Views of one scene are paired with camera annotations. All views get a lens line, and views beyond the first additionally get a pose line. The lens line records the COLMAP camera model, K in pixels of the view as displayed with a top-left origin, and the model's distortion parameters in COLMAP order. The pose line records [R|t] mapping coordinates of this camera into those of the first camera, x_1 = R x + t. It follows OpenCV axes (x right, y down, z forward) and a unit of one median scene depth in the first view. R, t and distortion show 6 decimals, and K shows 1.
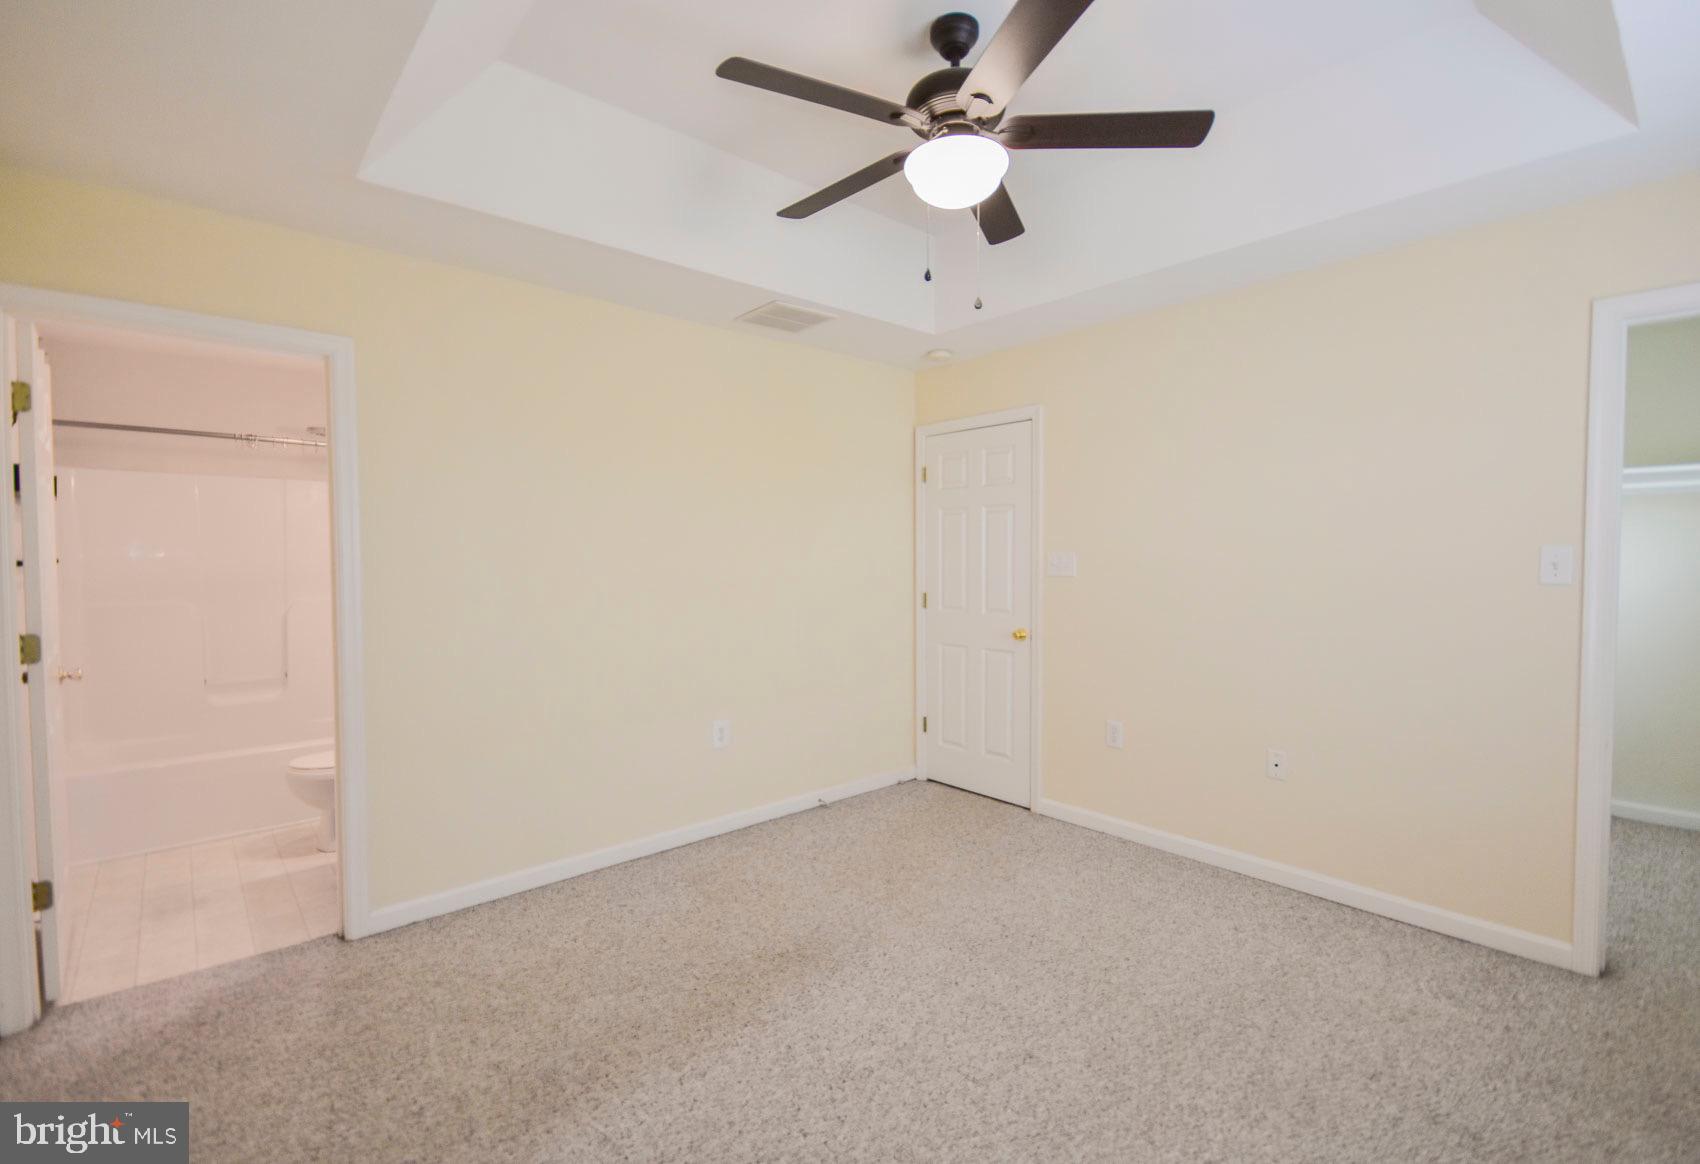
lens RADIAL K [[768.7, 0, 871.5], [0, 768.7, 582.9], [0, 0, 1]] dist [0.001853, -0.000190]
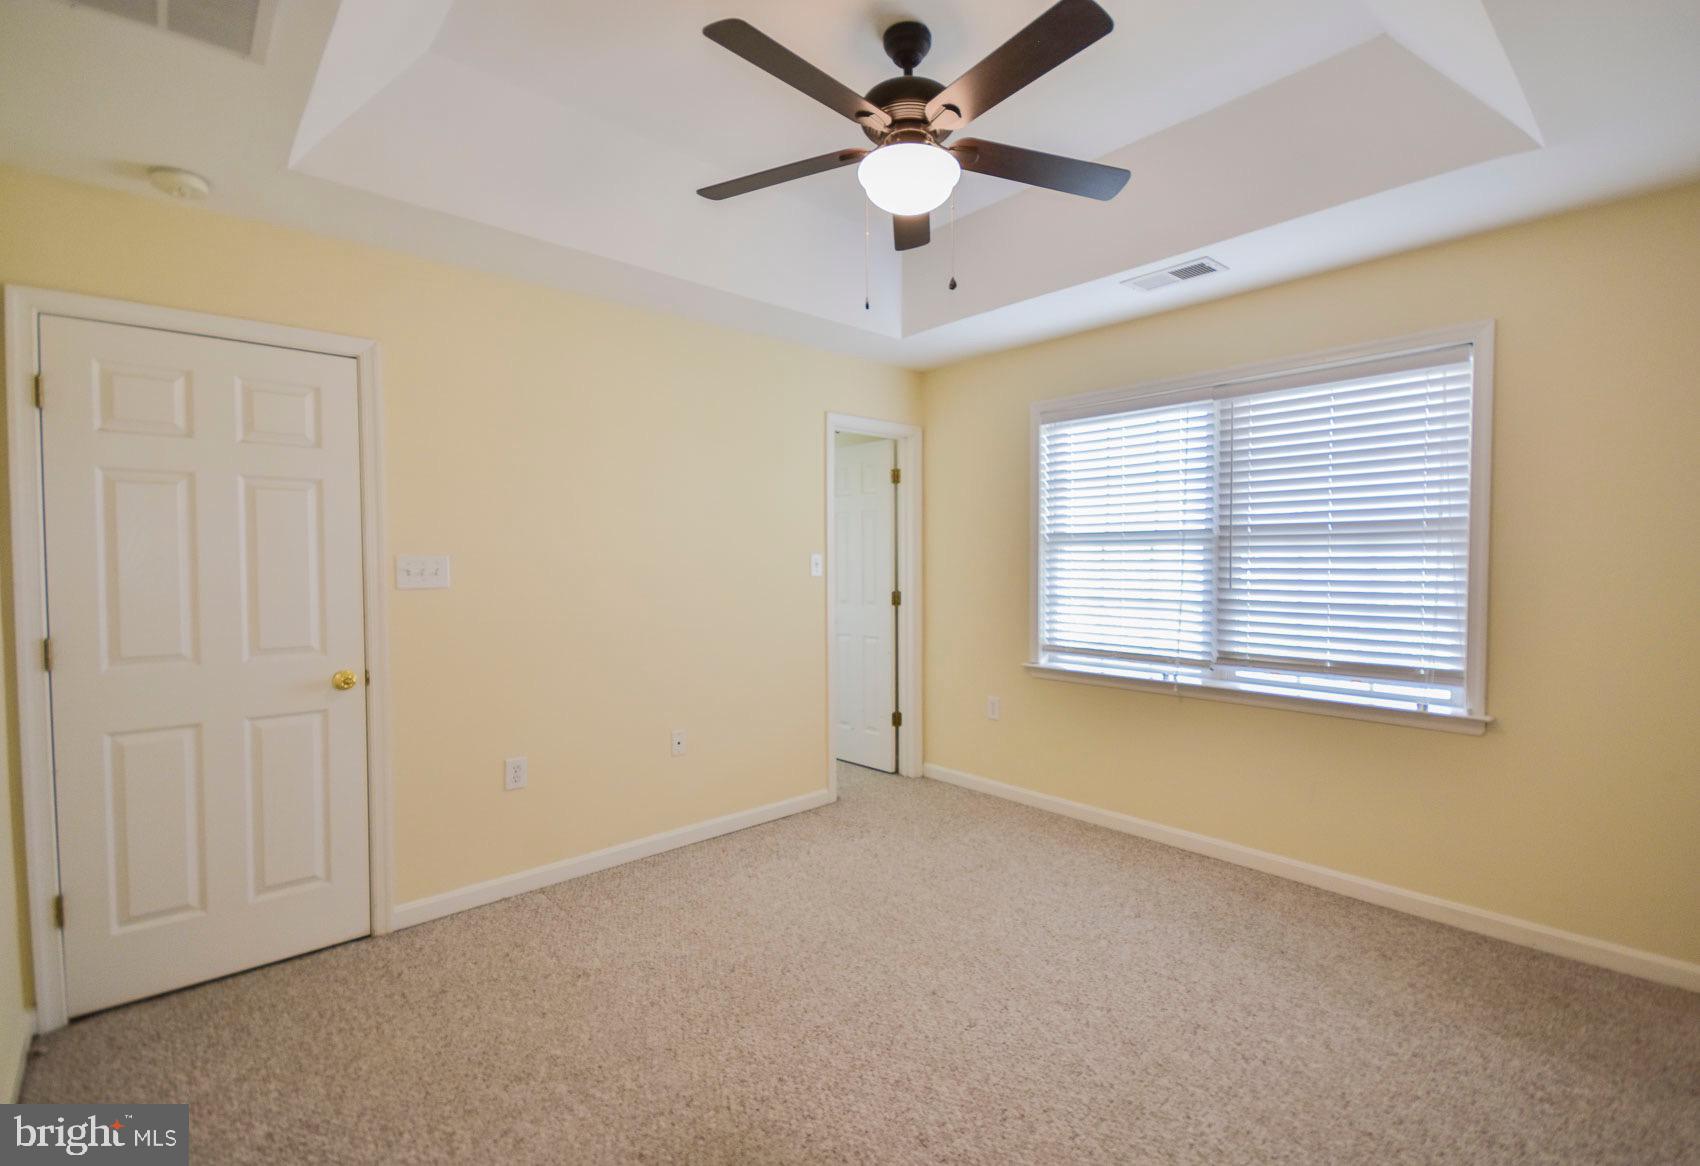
lens RADIAL K [[768.7, 0, 871.5], [0, 768.7, 583.9], [0, 0, 1]] dist [0.001853, -0.000190]
pose [[-0.024548, -0.027449, 0.999322, -0.745324], [0.042380, 0.998696, 0.028473, -0.022759], [-0.998800, 0.043050, -0.023353, 0.889784]]
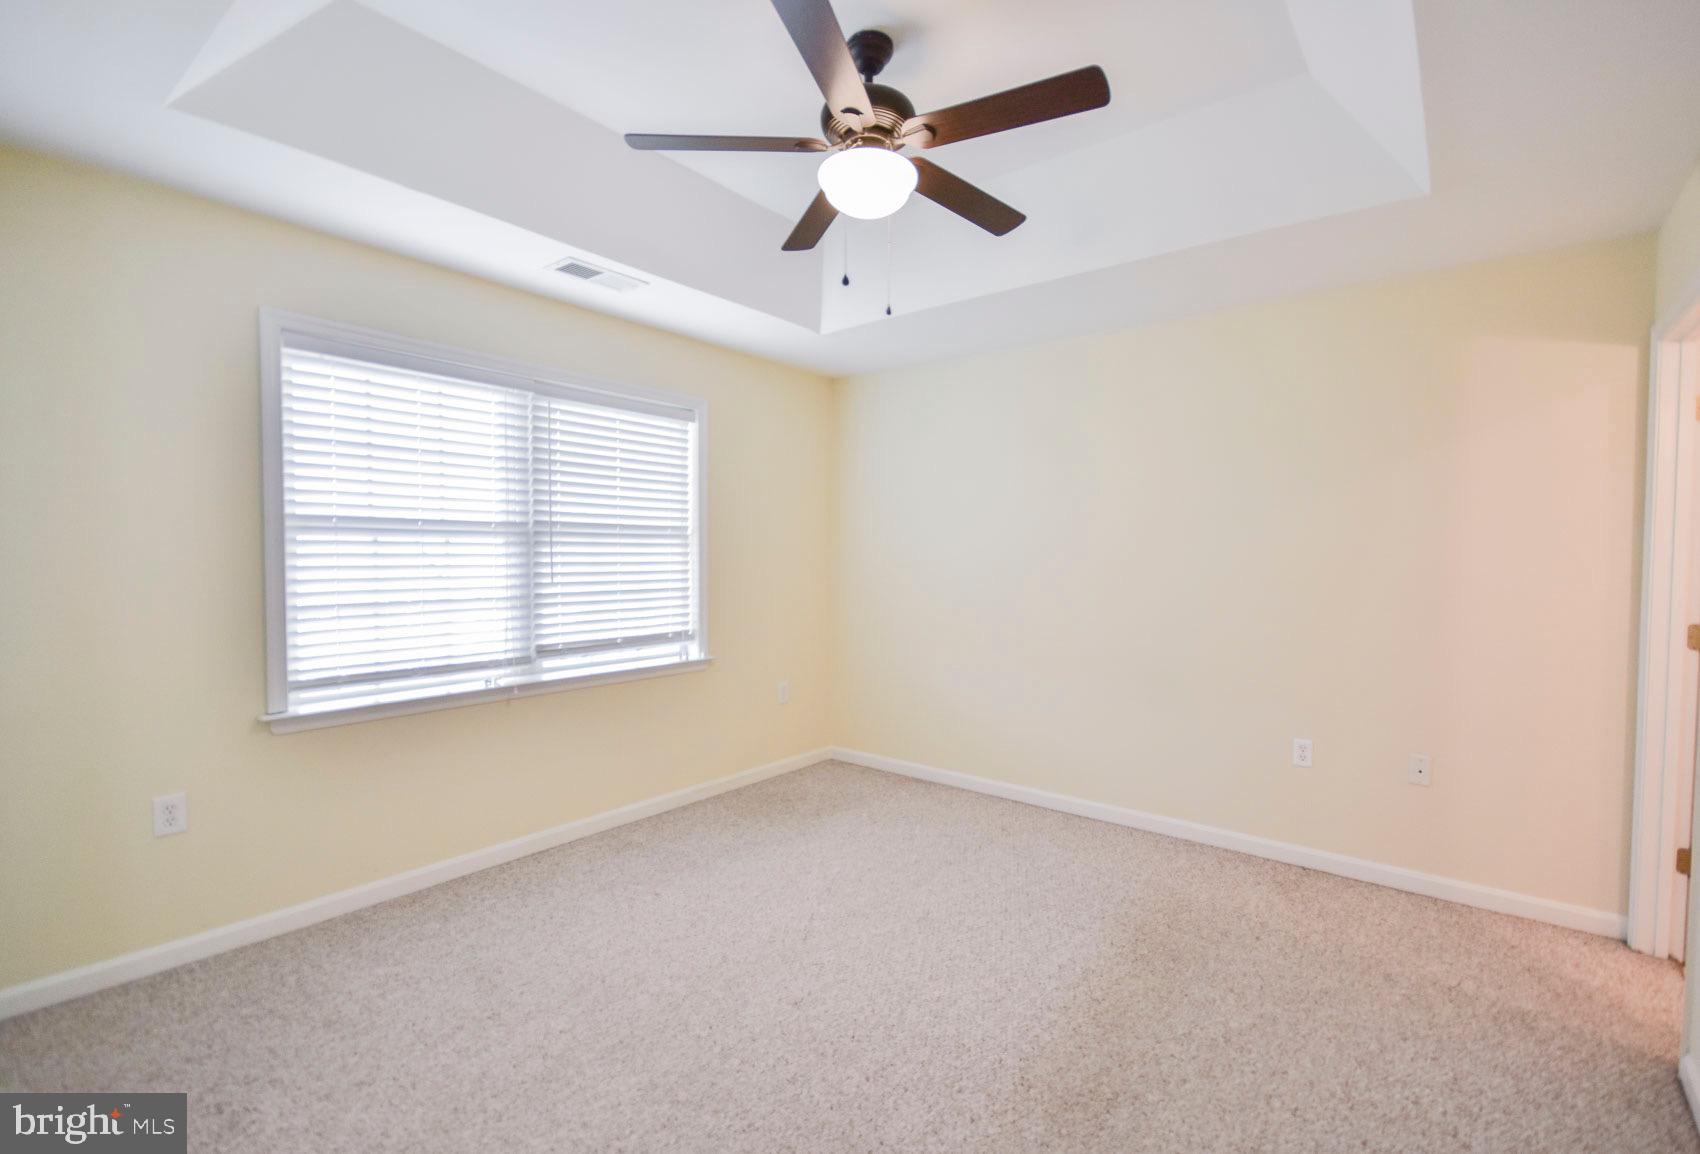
lens RADIAL K [[751.0, 0, 883.0], [0, 751.0, 580.7], [0, 0, 1]] dist [0.017789, -0.000088]
pose [[-0.981823, 0.005904, -0.189708, 0.231906], [-0.008701, 0.997065, 0.076059, -0.060256], [0.189600, 0.076327, -0.978890, 1.660065]]
